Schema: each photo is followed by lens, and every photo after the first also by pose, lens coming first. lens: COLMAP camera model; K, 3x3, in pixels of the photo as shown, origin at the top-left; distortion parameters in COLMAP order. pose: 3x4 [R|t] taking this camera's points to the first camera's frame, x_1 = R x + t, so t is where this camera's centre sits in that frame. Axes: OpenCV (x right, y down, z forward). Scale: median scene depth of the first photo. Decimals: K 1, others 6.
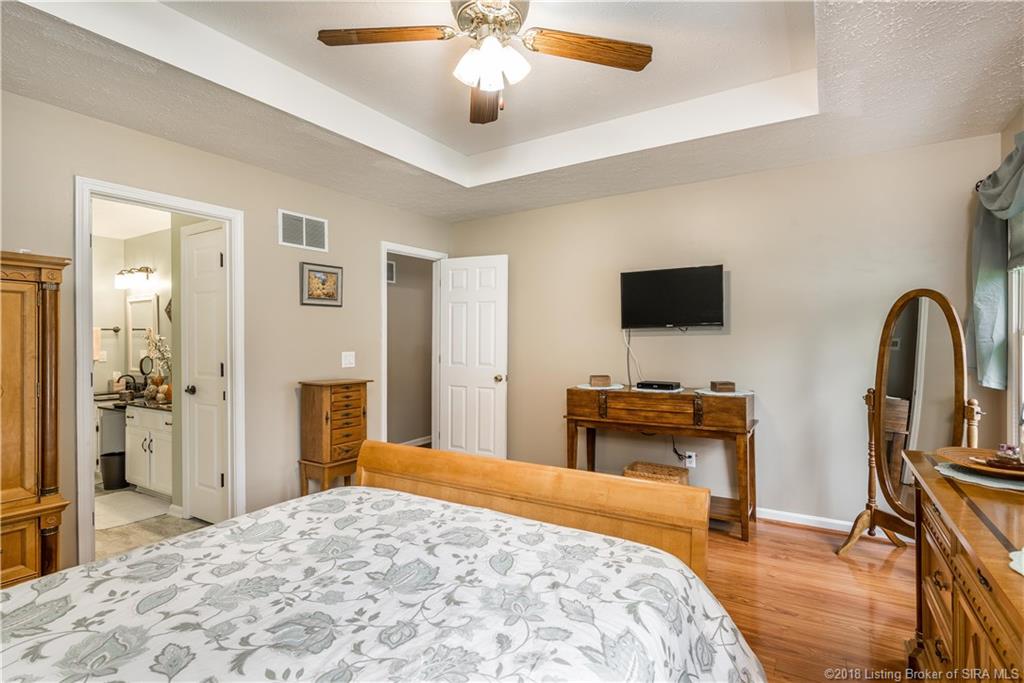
lens RADIAL K [[506.6, 0, 511.4], [0, 506.6, 343.4], [0, 0, 1]] dist [-0.000382, -0.000432]
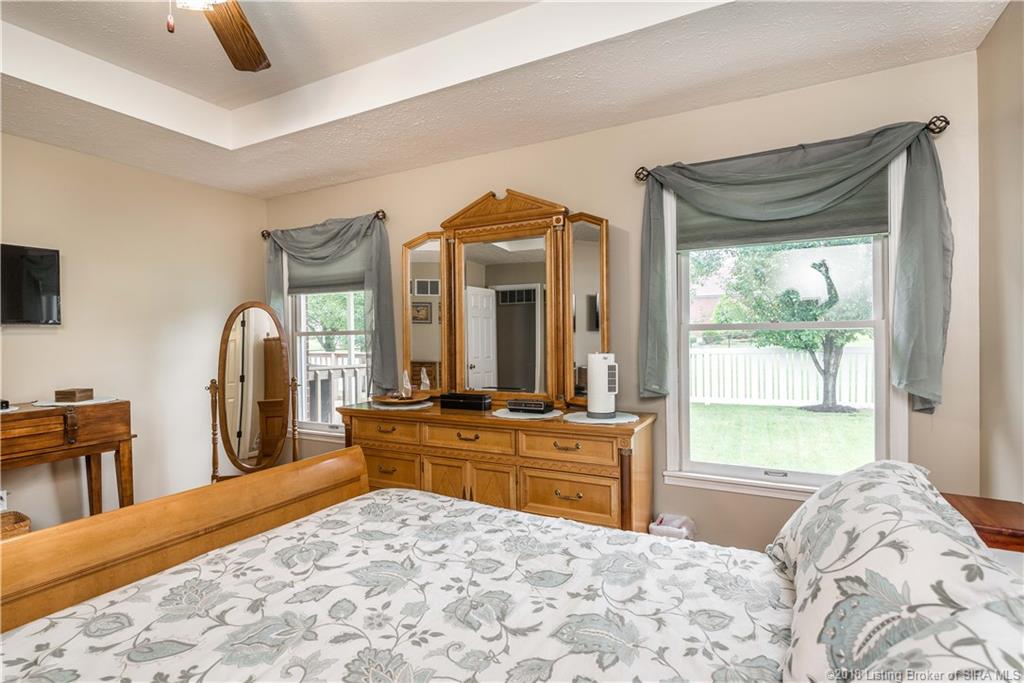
lens RADIAL K [[506.6, 0, 513.3], [0, 506.6, 337.1], [0, 0, 1]] dist [-0.000382, -0.000432]
pose [[-0.078934, 0.005625, 0.996864, -1.083740], [0.018655, 0.999817, -0.004165, 0.012075], [-0.996705, 0.018268, -0.079024, 0.744676]]
